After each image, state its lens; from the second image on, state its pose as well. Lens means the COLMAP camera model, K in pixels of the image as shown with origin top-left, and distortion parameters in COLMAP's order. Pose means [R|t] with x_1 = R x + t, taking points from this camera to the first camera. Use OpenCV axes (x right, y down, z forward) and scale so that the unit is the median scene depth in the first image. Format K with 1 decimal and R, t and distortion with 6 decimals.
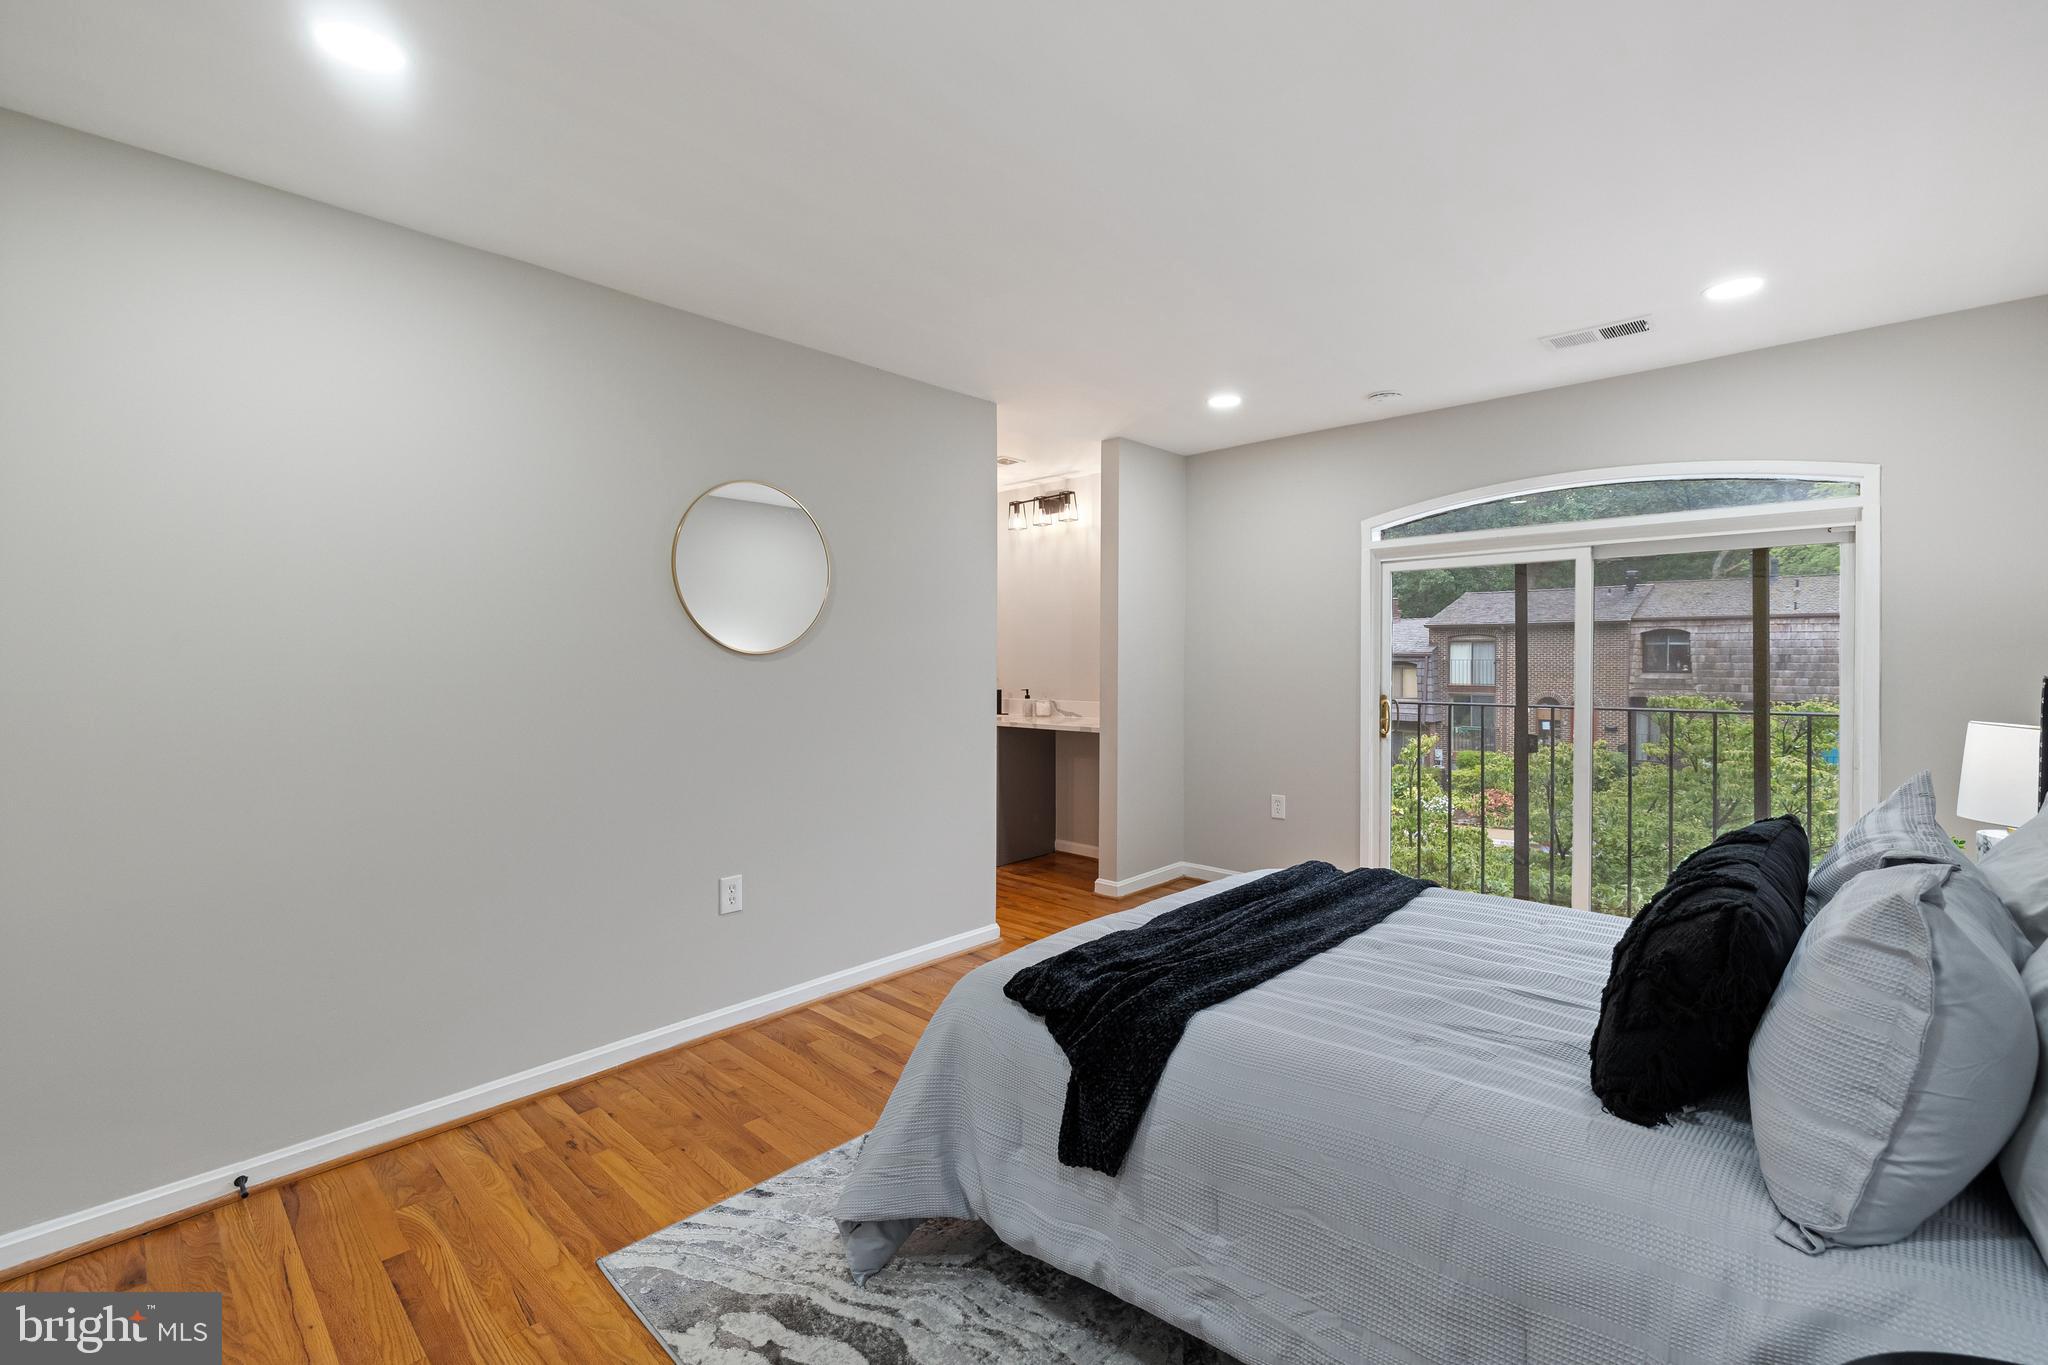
lens RADIAL K [[879.0, 0, 1006.5], [0, 879.0, 668.8], [0, 0, 1]] dist [-0.001473, 0.002024]
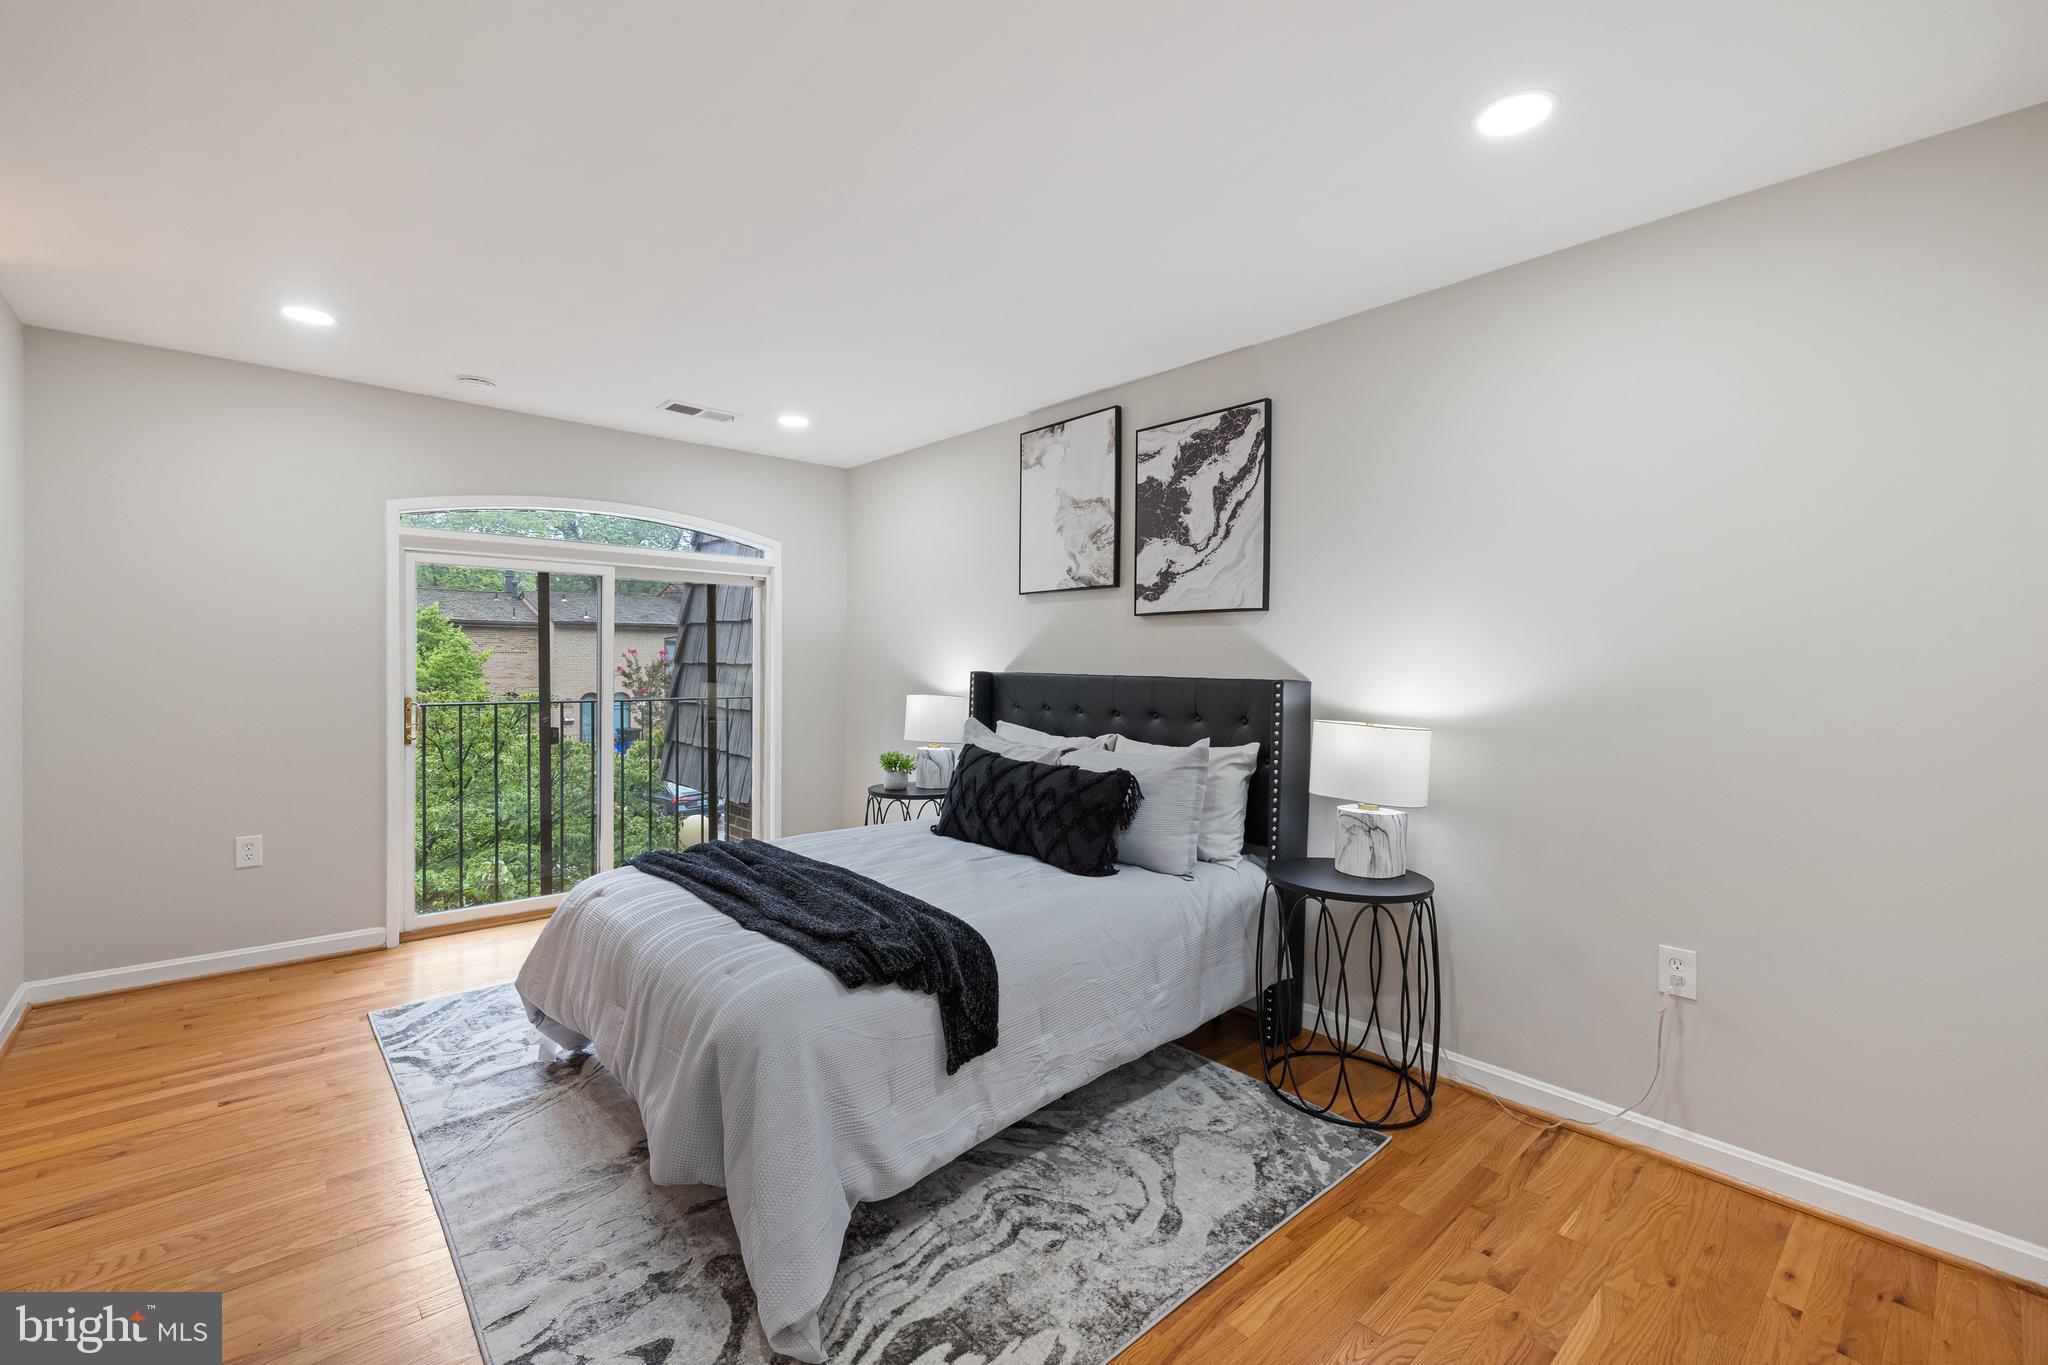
lens RADIAL K [[879.0, 0, 1017.8], [0, 879.0, 683.6], [0, 0, 1]] dist [-0.001473, 0.002024]
pose [[0.068689, -0.021926, 0.997397, -0.569451], [0.000478, 0.999759, 0.021945, -0.005486], [-0.997638, -0.001031, 0.068683, 0.409776]]
